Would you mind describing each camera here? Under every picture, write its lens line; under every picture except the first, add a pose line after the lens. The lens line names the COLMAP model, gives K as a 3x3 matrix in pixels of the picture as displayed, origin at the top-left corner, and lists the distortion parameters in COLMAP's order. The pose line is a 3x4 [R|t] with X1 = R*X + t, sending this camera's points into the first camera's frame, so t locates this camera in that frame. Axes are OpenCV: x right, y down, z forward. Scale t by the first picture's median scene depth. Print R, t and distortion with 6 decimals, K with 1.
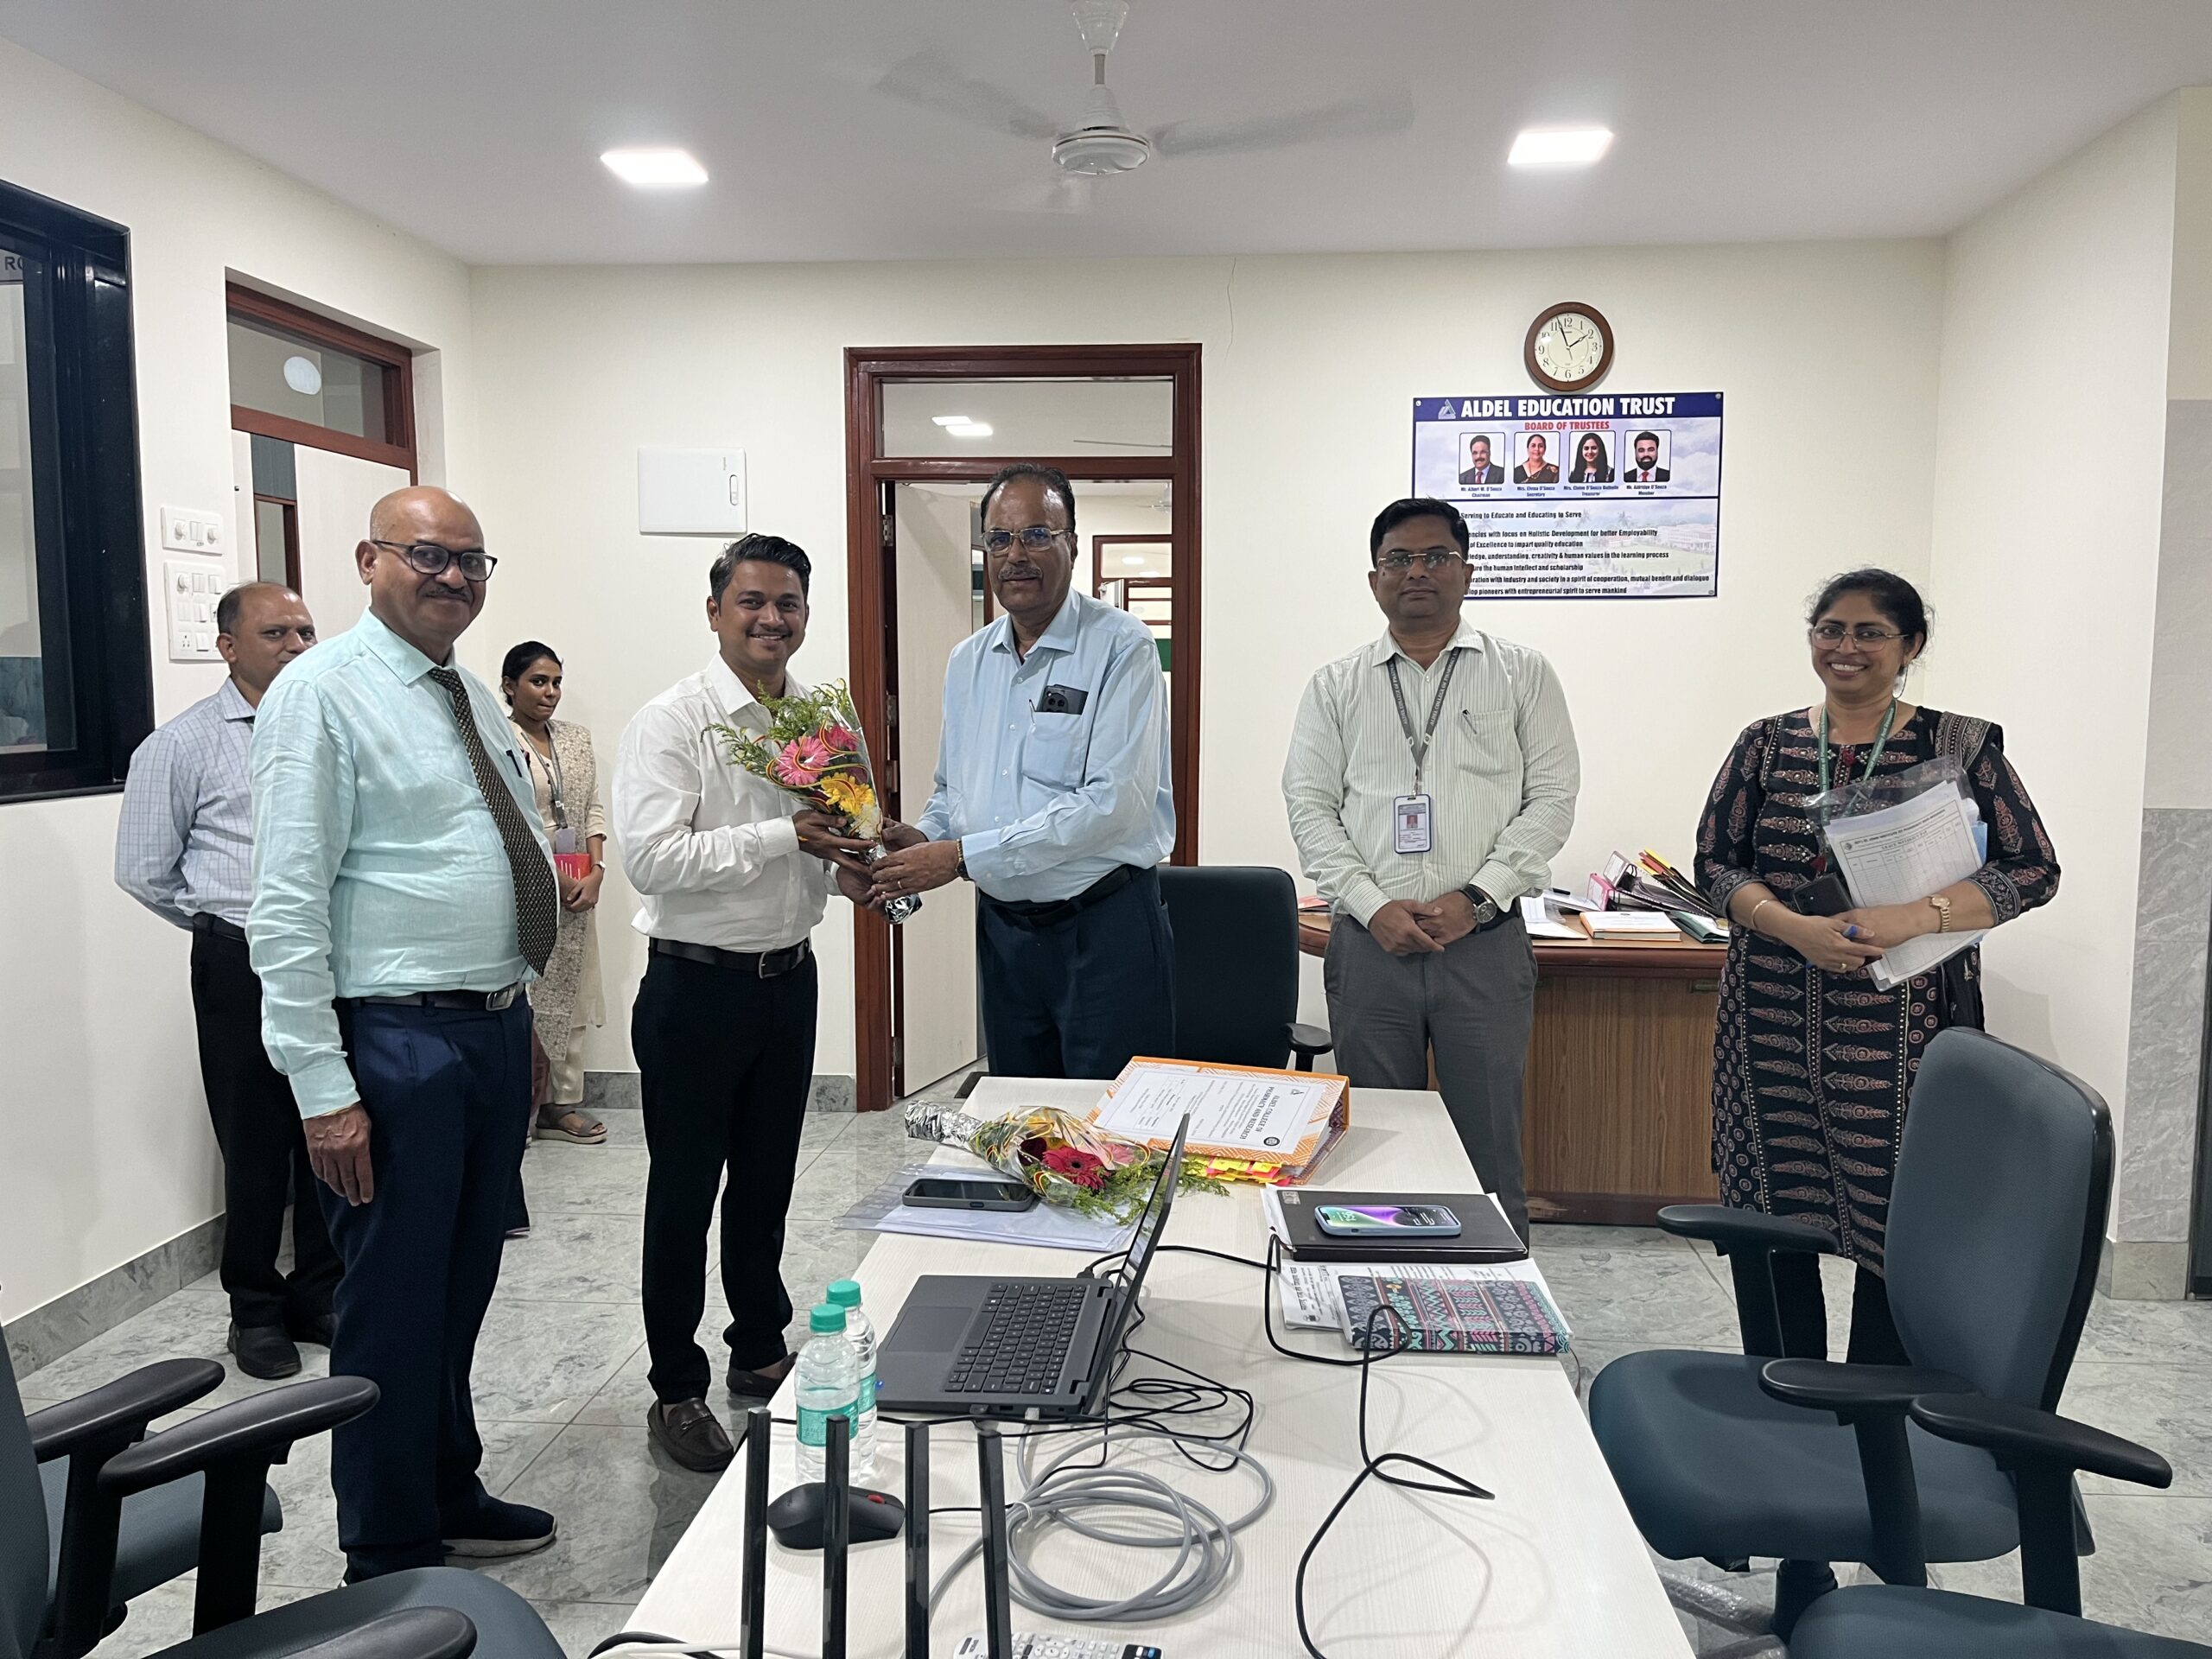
lens RADIAL K [[1670.4, 0, 1113.8], [0, 1670.4, 829.3], [0, 0, 1]] dist [0.001758, -0.015193]
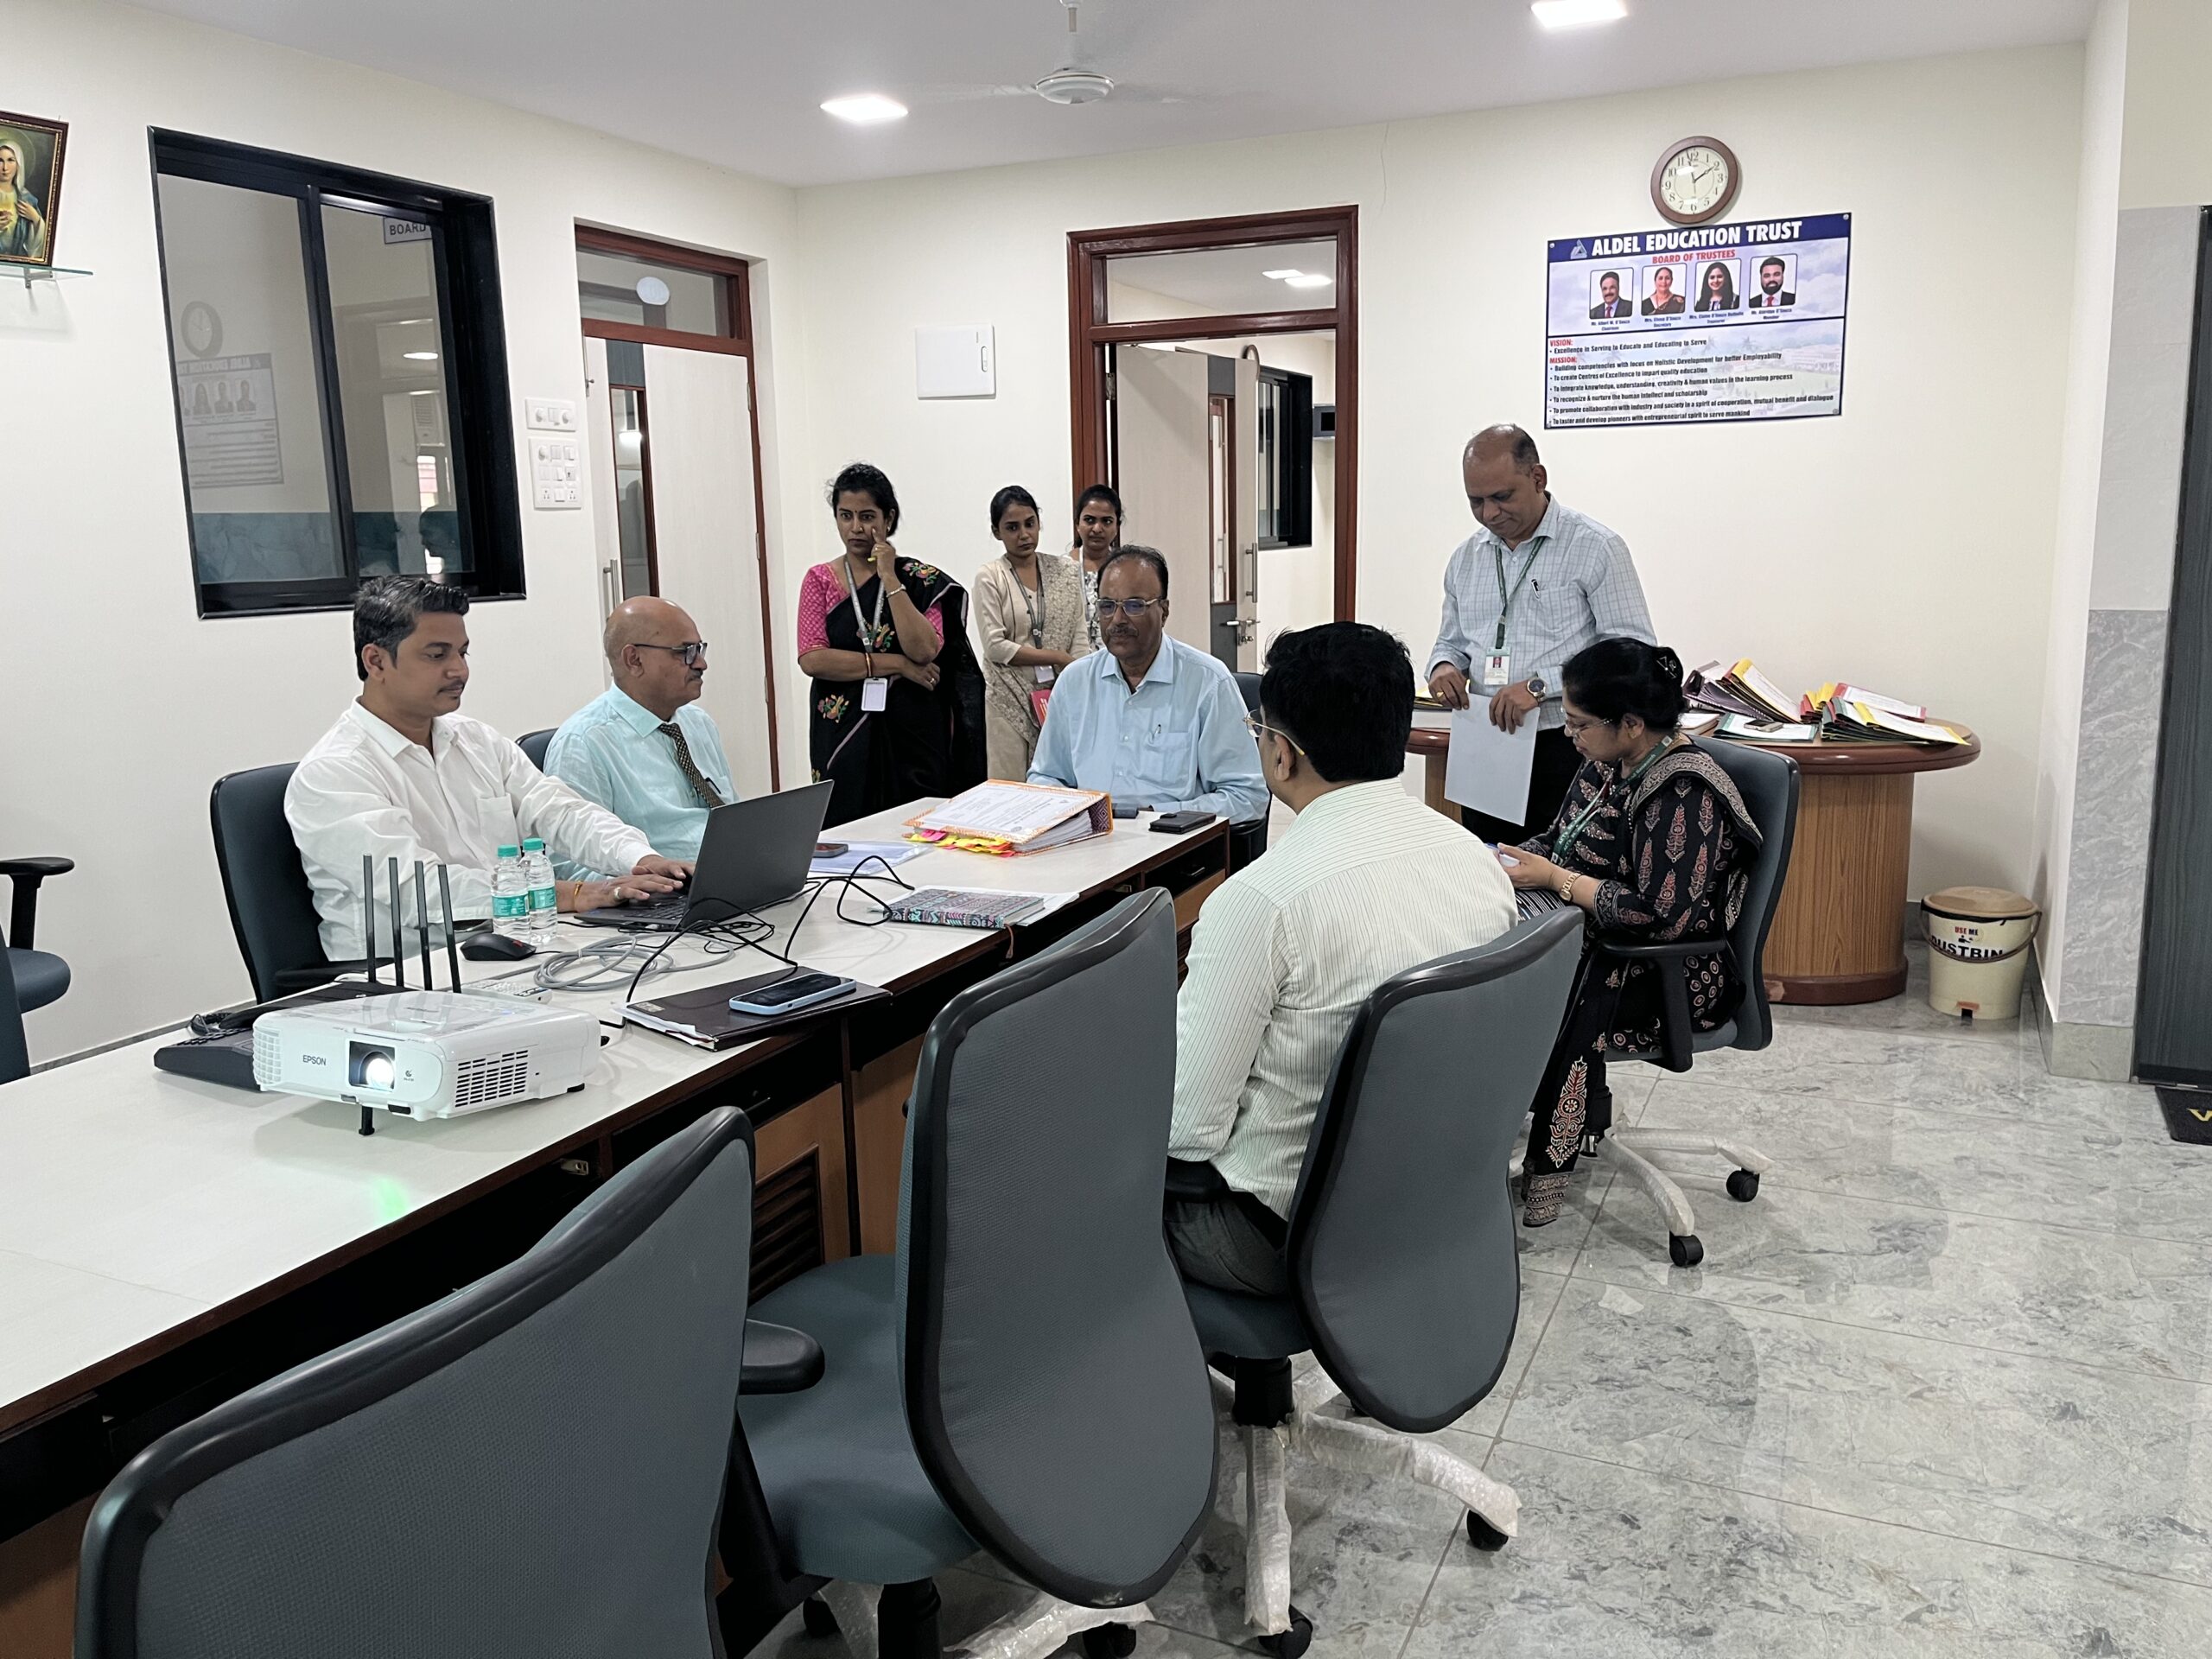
lens RADIAL K [[1670.4, 0, 1103.7], [0, 1670.4, 825.2], [0, 0, 1]] dist [0.001758, -0.015193]
pose [[0.941238, 0.040639, -0.335291, 0.289007], [-0.011220, 0.995949, 0.089217, 0.026293], [0.337559, -0.080212, 0.937881, -0.144373]]
